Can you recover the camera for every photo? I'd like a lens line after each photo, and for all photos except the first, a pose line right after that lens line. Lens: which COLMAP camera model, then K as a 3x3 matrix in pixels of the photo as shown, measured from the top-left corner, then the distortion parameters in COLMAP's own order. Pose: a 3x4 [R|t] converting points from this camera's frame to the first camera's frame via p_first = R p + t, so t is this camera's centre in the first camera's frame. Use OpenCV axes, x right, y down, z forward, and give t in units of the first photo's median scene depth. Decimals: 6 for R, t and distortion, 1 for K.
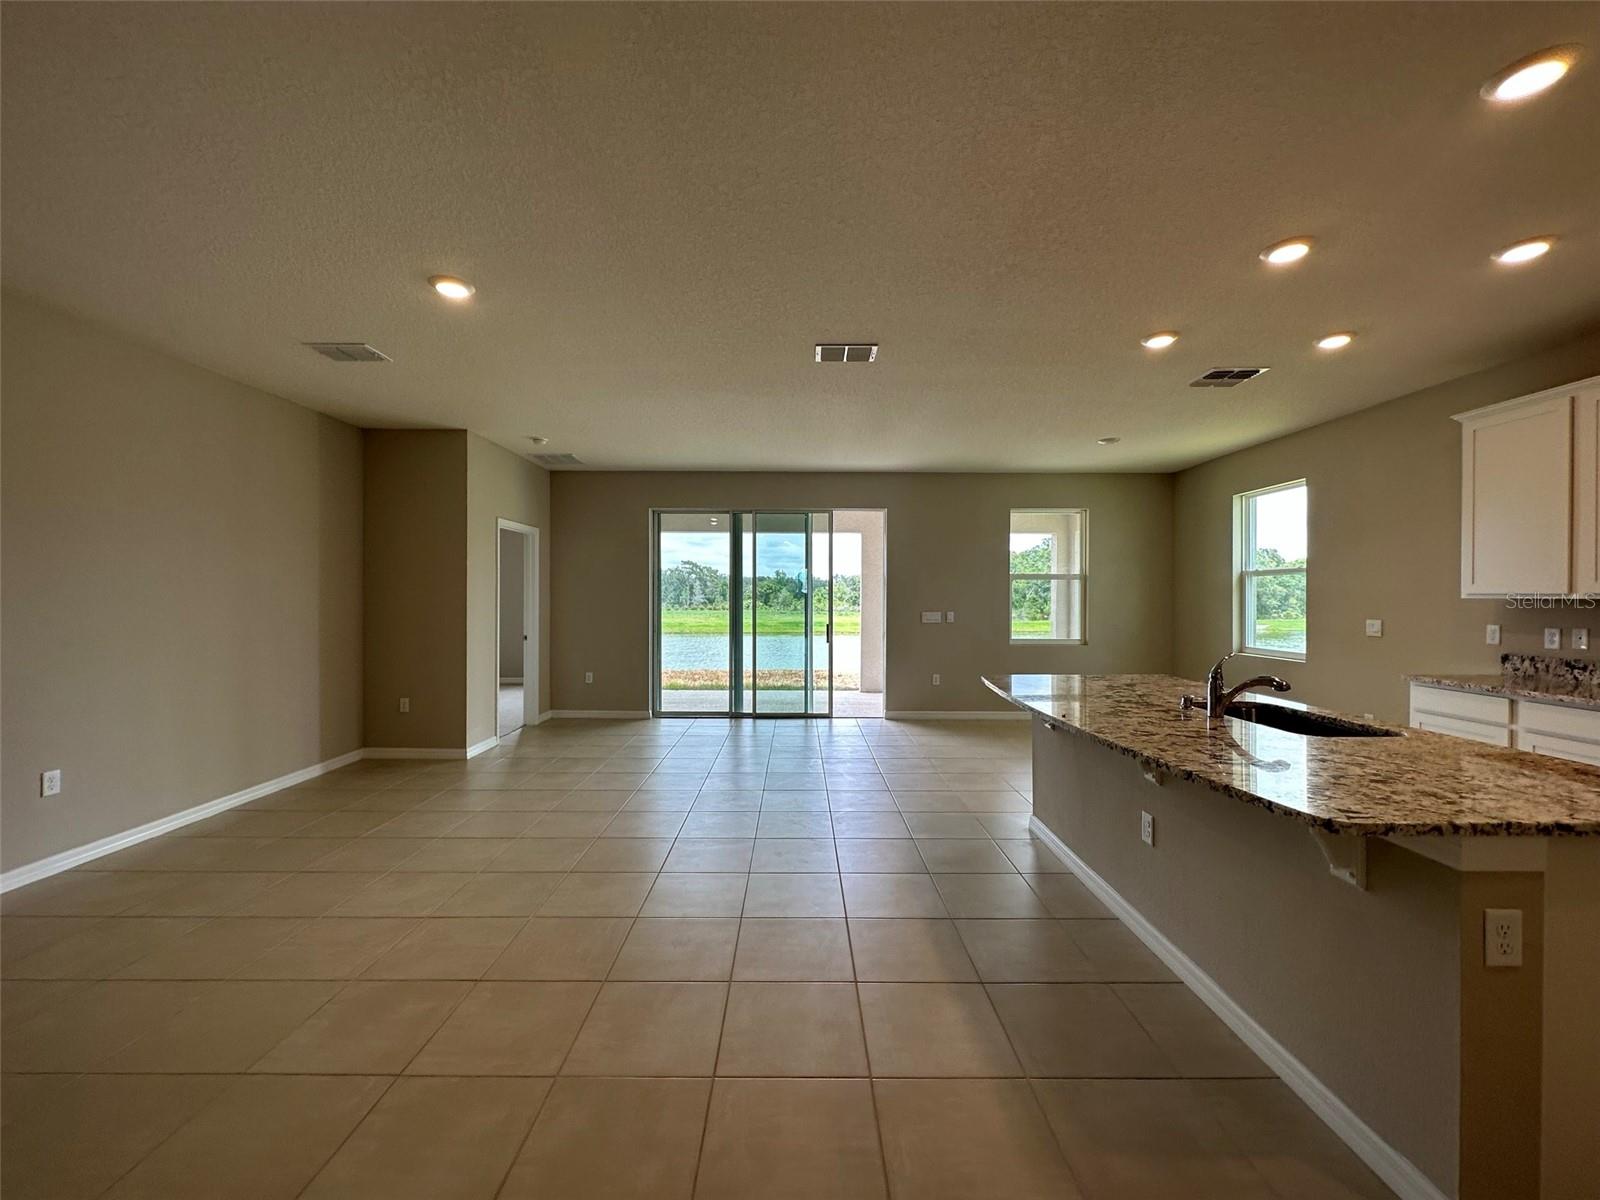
lens RADIAL K [[635.2, 0, 800.0], [0, 635.2, 600.0], [0, 0, 1]] dist [-0.000090, 0.000282]
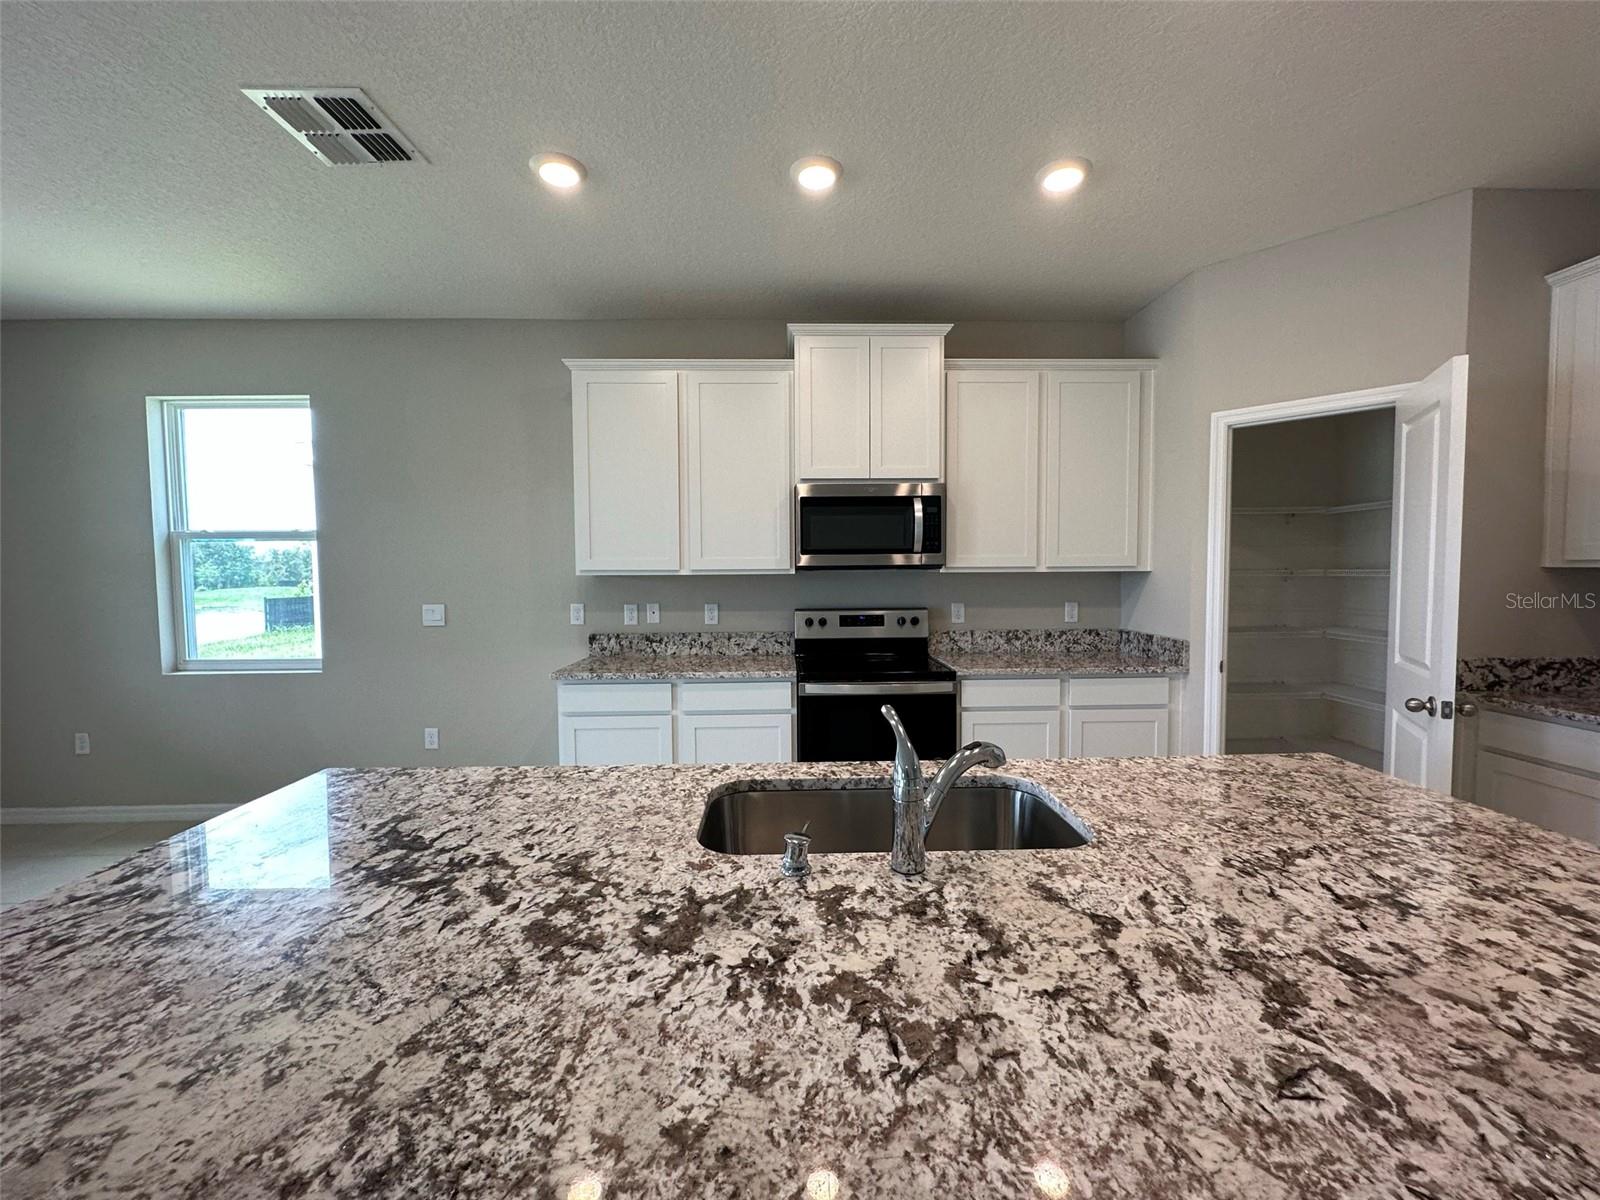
lens RADIAL K [[635.2, 0, 800.0], [0, 635.2, 600.0], [0, 0, 1]] dist [-0.000090, 0.000282]
pose [[-0.016463, -0.049638, 0.998632, 0.158760], [0.011571, 0.998691, 0.049832, -0.008541], [-0.999798, 0.012376, -0.015868, 0.680357]]
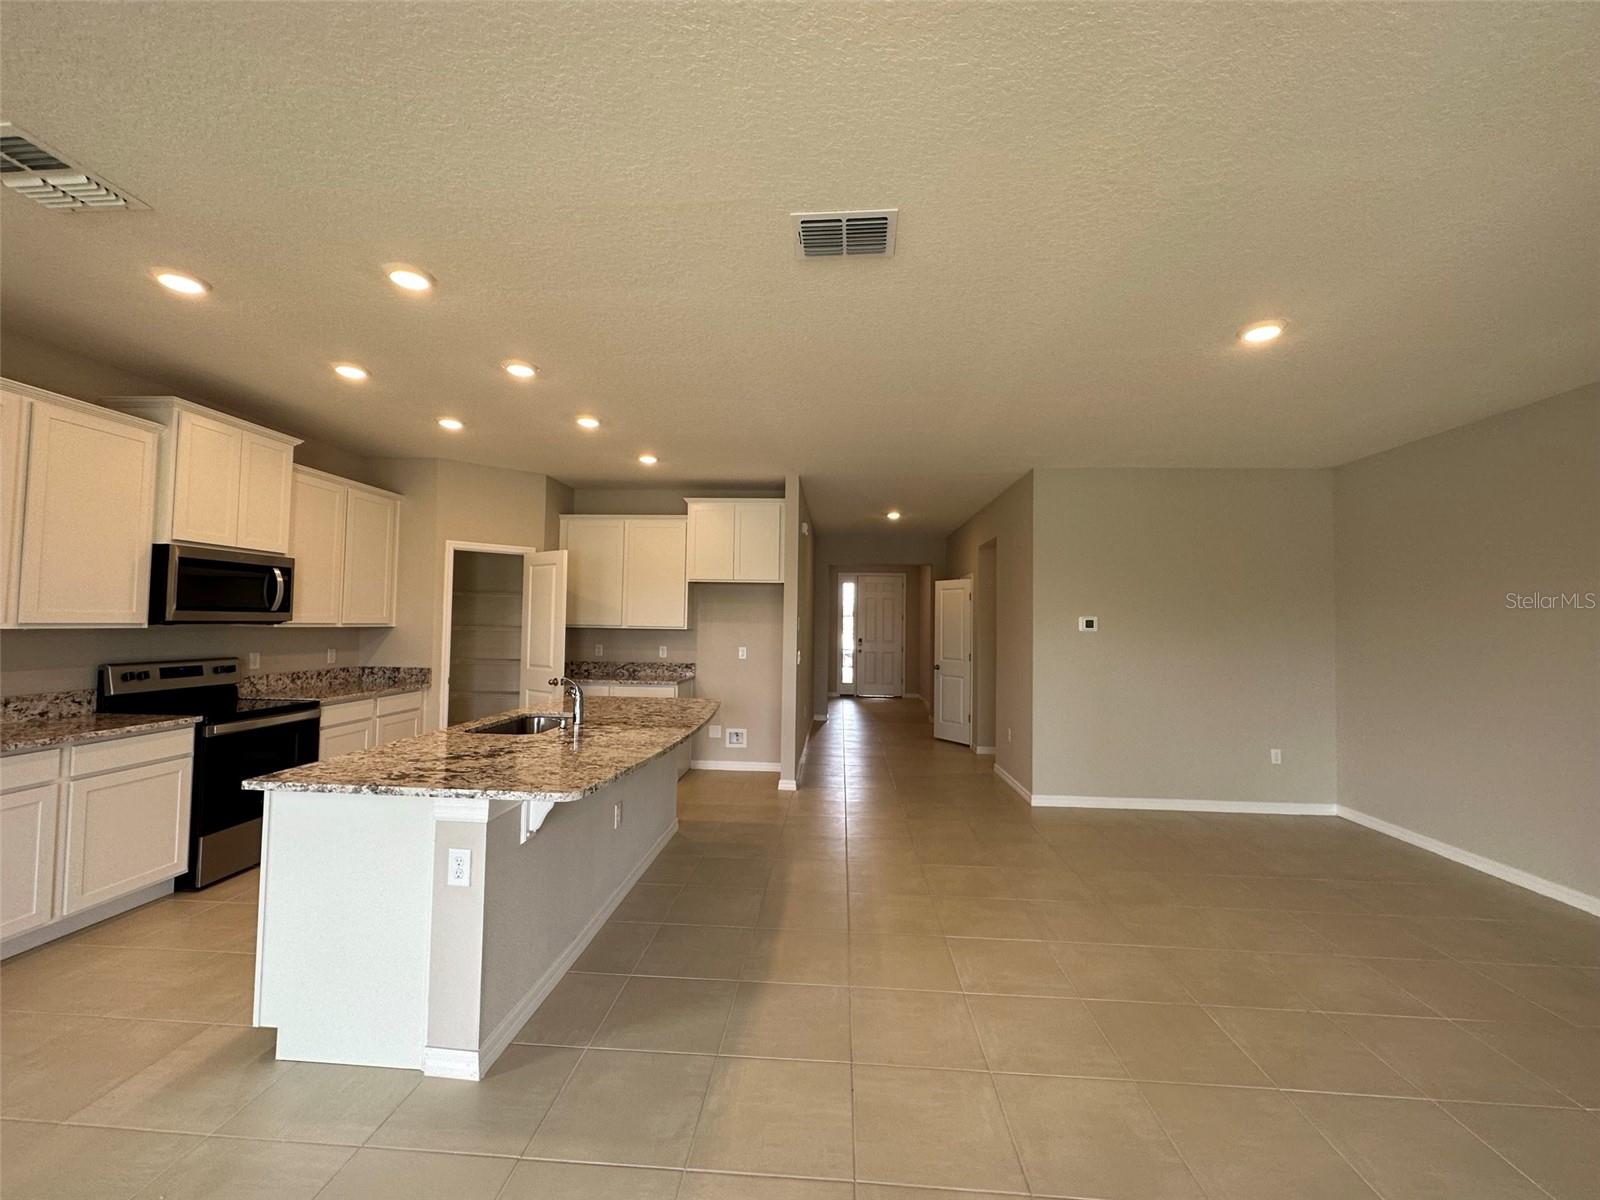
lens RADIAL K [[635.2, 0, 800.0], [0, 635.2, 600.0], [0, 0, 1]] dist [-0.000090, 0.000282]
pose [[-0.997156, -0.015672, 0.073715, 0.059937], [-0.018108, 0.999308, -0.032501, -0.027040], [-0.073154, -0.033744, -0.996750, 1.467496]]
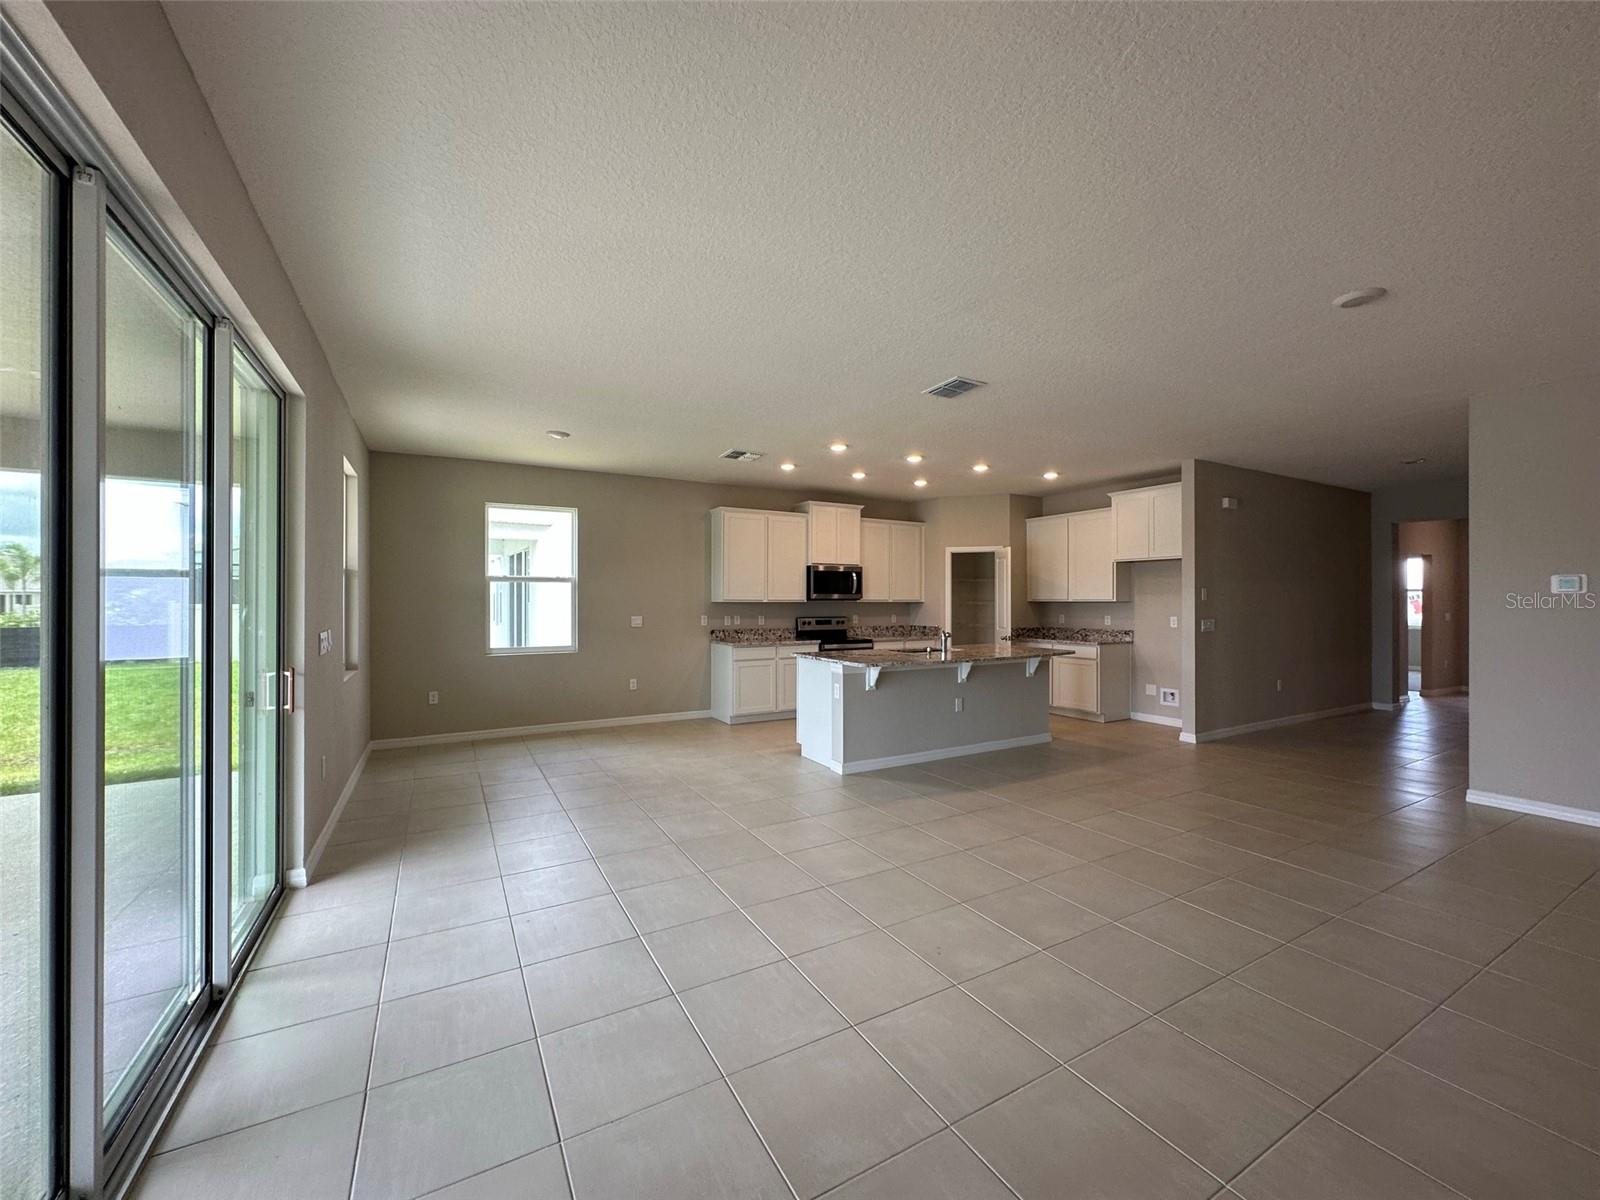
lens RADIAL K [[635.2, 0, 800.0], [0, 635.2, 600.0], [0, 0, 1]] dist [-0.000090, 0.000282]
pose [[-0.487887, -0.000223, 0.872907, -0.734706], [0.002953, 0.999994, 0.001906, -0.010902], [-0.872902, 0.003508, -0.487883, 1.668772]]
